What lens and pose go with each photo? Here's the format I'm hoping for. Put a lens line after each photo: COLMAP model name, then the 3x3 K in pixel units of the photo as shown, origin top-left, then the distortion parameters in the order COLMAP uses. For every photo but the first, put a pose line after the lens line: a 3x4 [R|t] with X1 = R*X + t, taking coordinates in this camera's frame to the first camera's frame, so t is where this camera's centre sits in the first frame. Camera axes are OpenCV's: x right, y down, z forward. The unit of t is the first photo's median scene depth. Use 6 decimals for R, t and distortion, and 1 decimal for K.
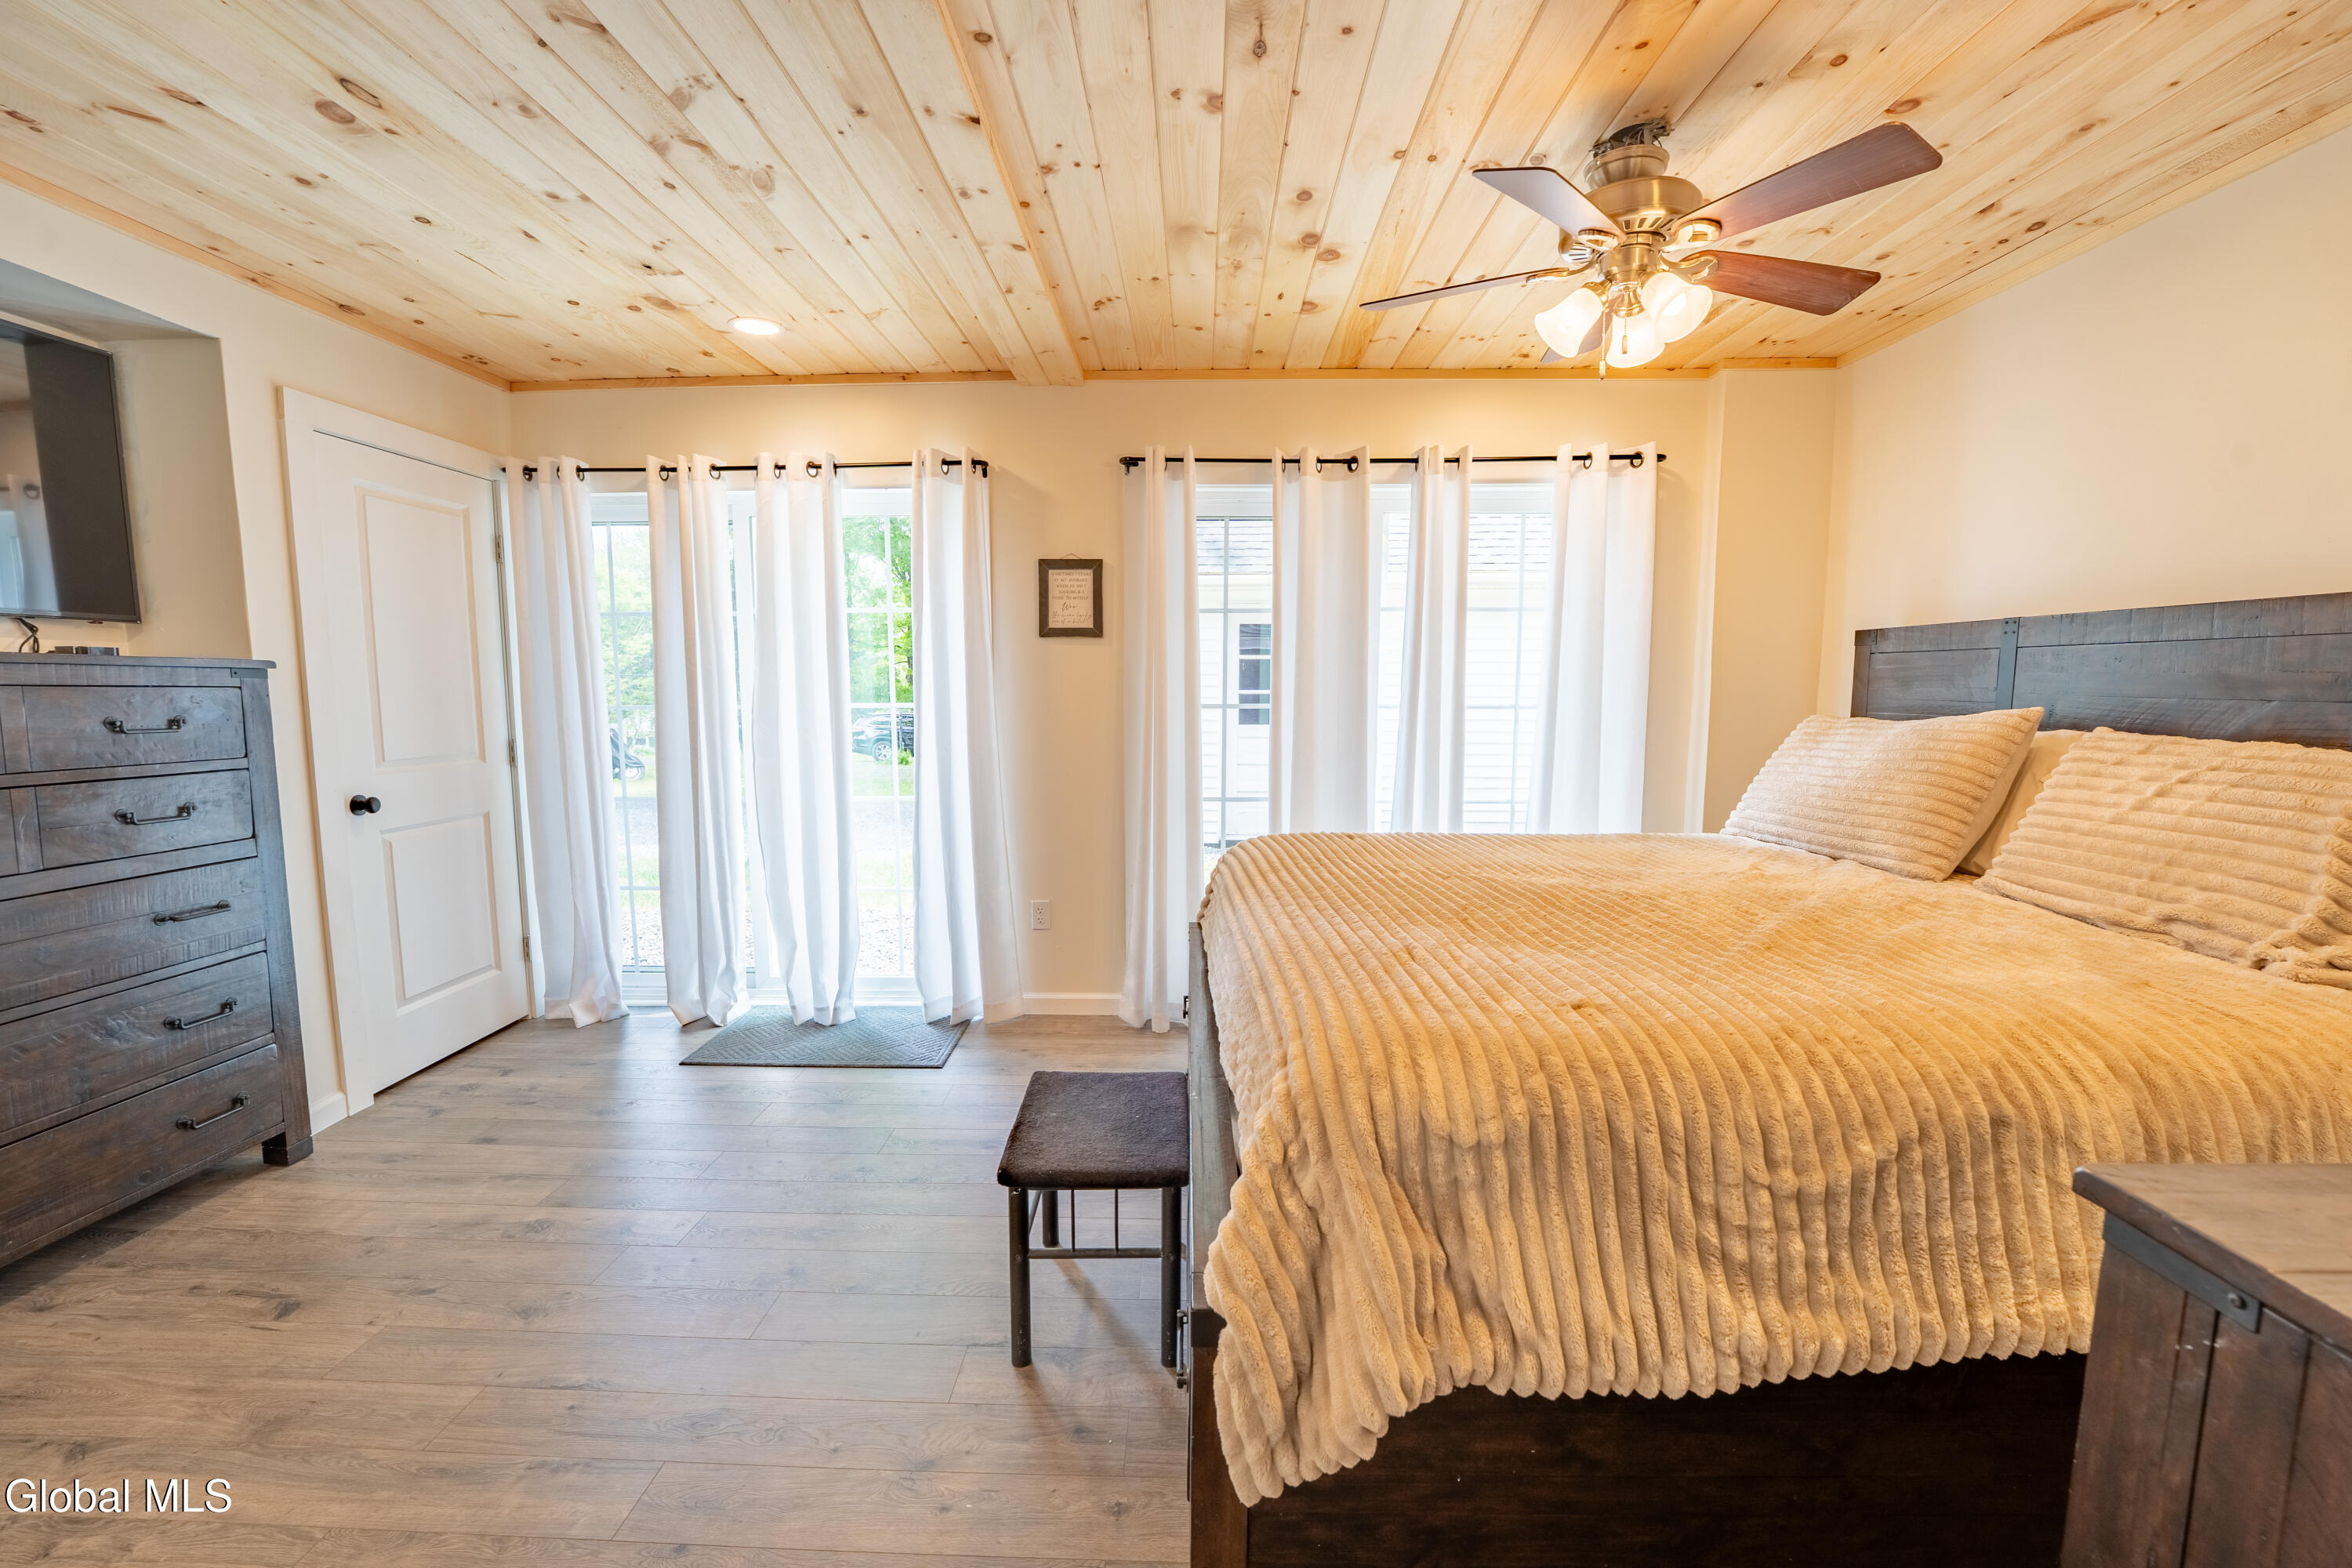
lens RADIAL K [[969.0, 0, 1172.3], [0, 969.0, 788.1], [0, 0, 1]] dist [-0.022973, 0.001220]
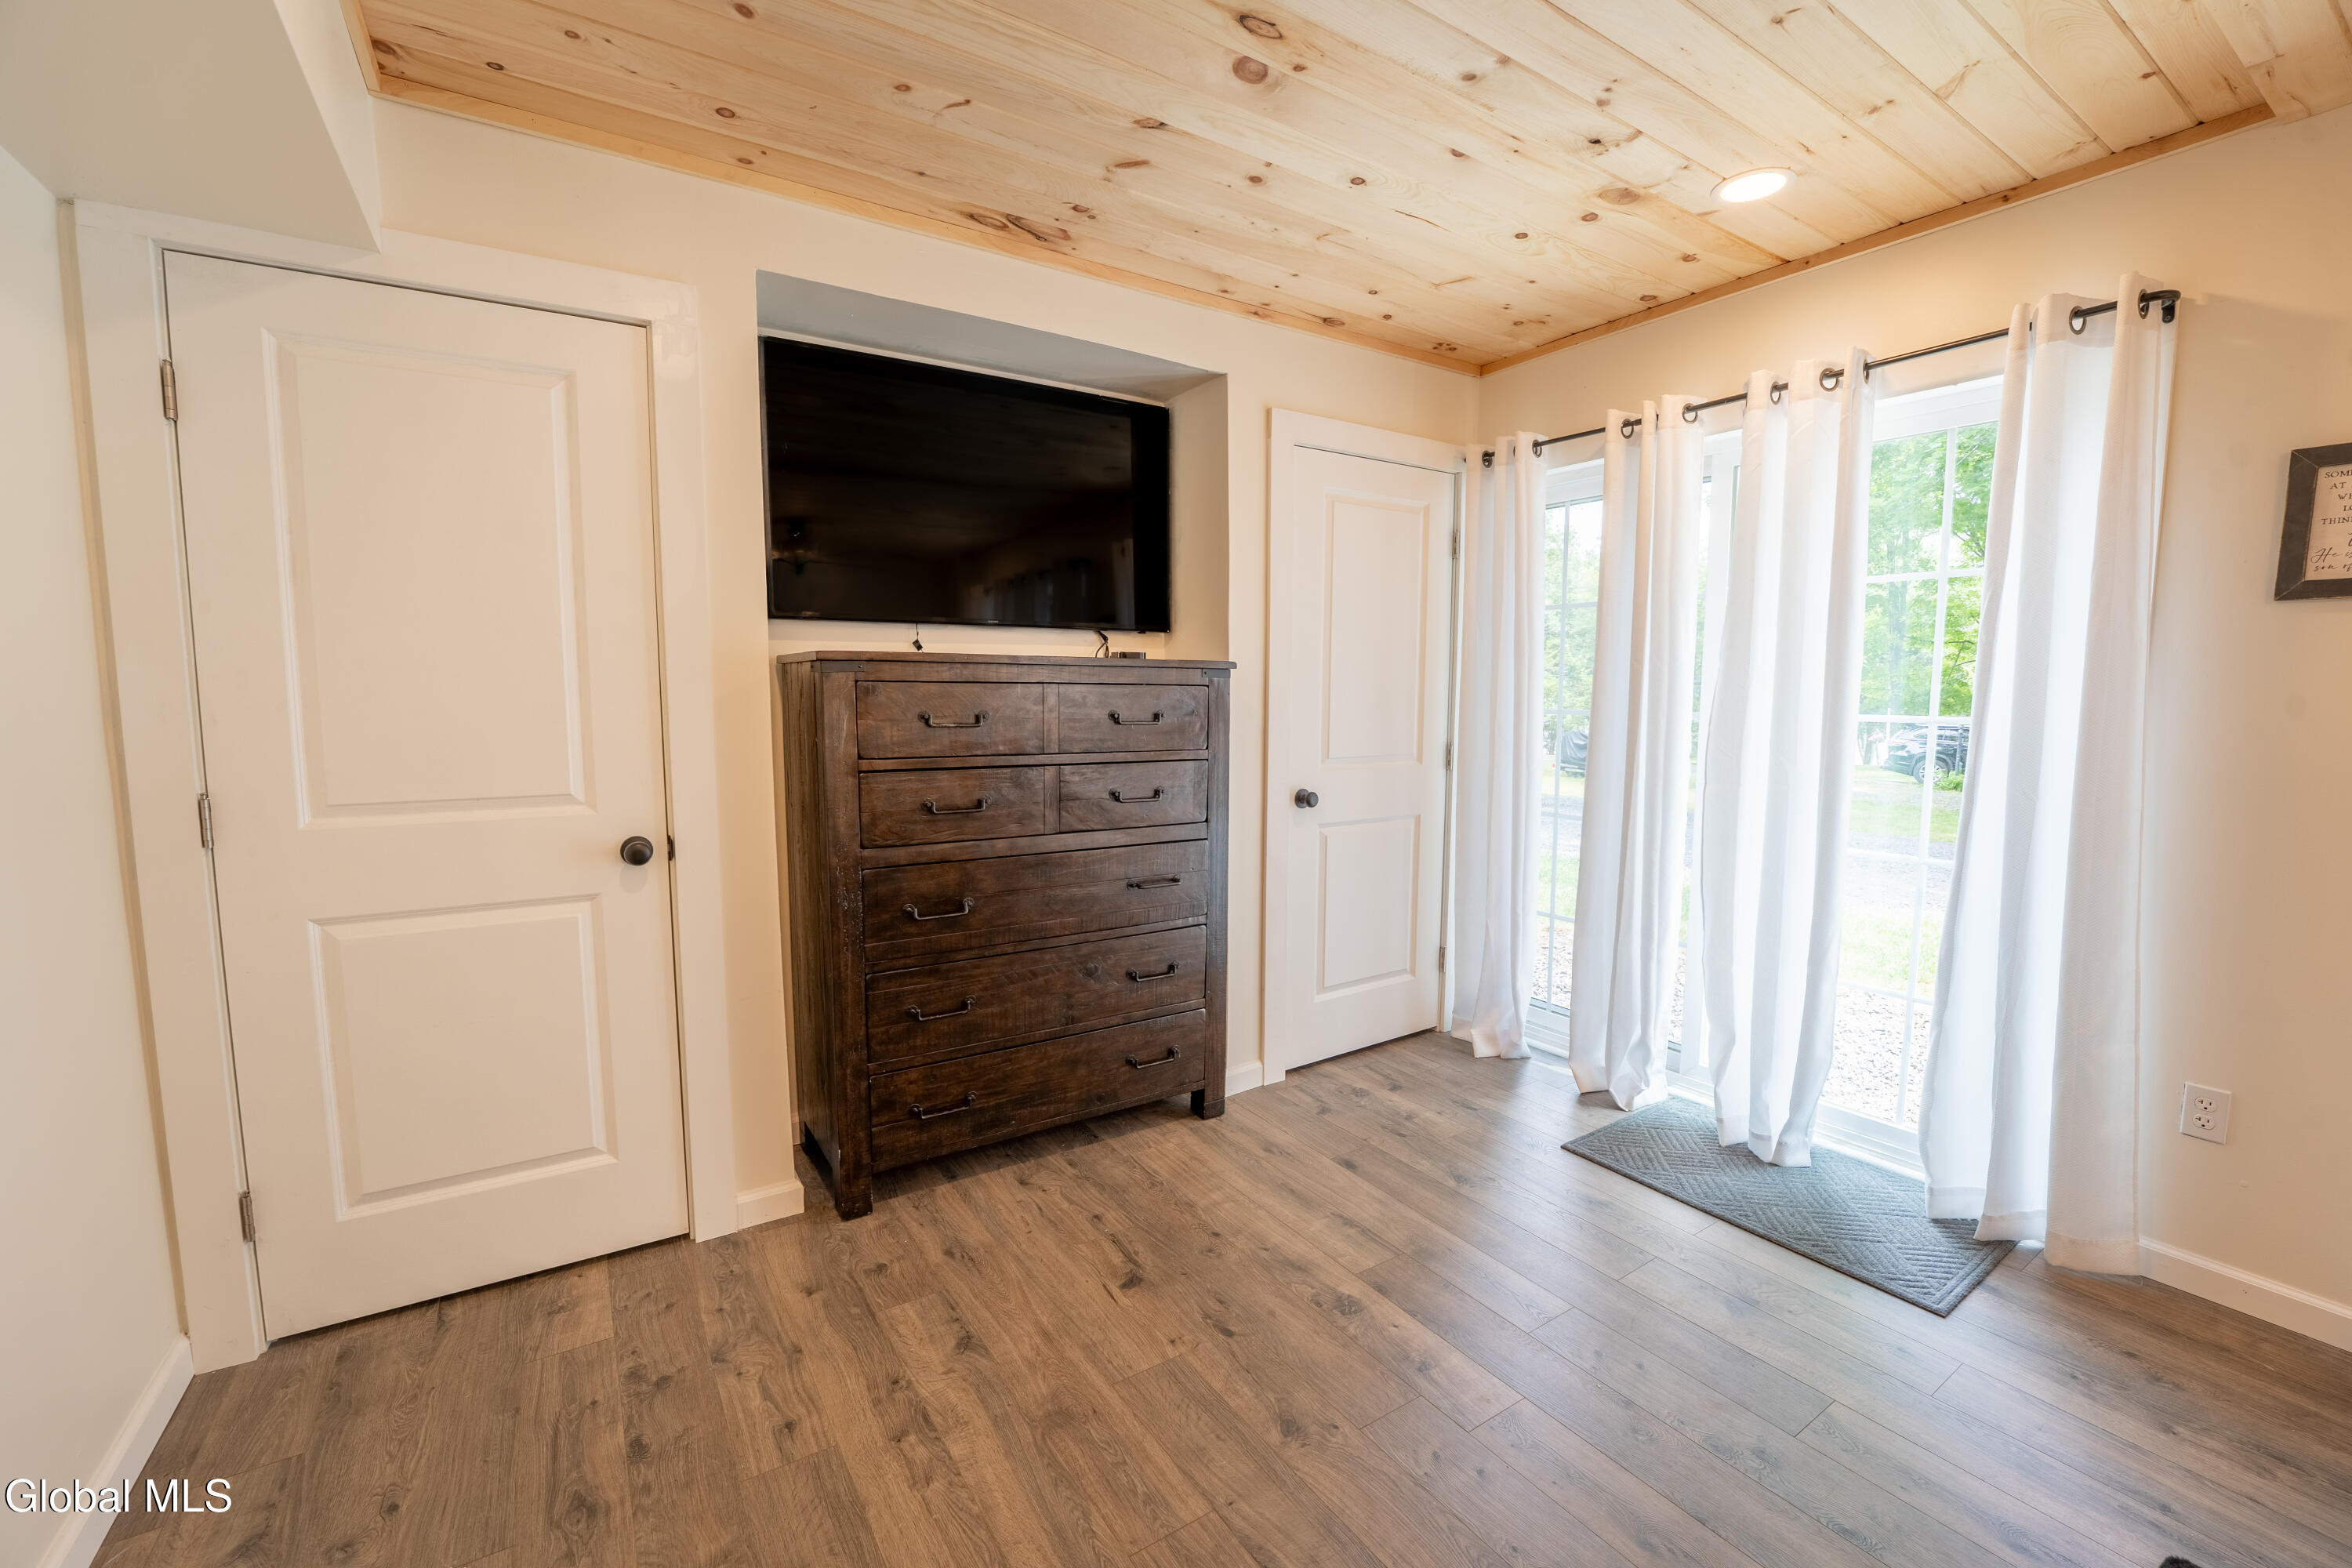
lens RADIAL K [[969.0, 0, 1166.0], [0, 969.0, 786.0], [0, 0, 1]] dist [-0.022973, 0.001220]
pose [[0.564889, 0.087411, -0.820524, -0.055593], [-0.090855, 0.994916, 0.043440, -0.026333], [0.820150, 0.050010, 0.569959, 0.244376]]
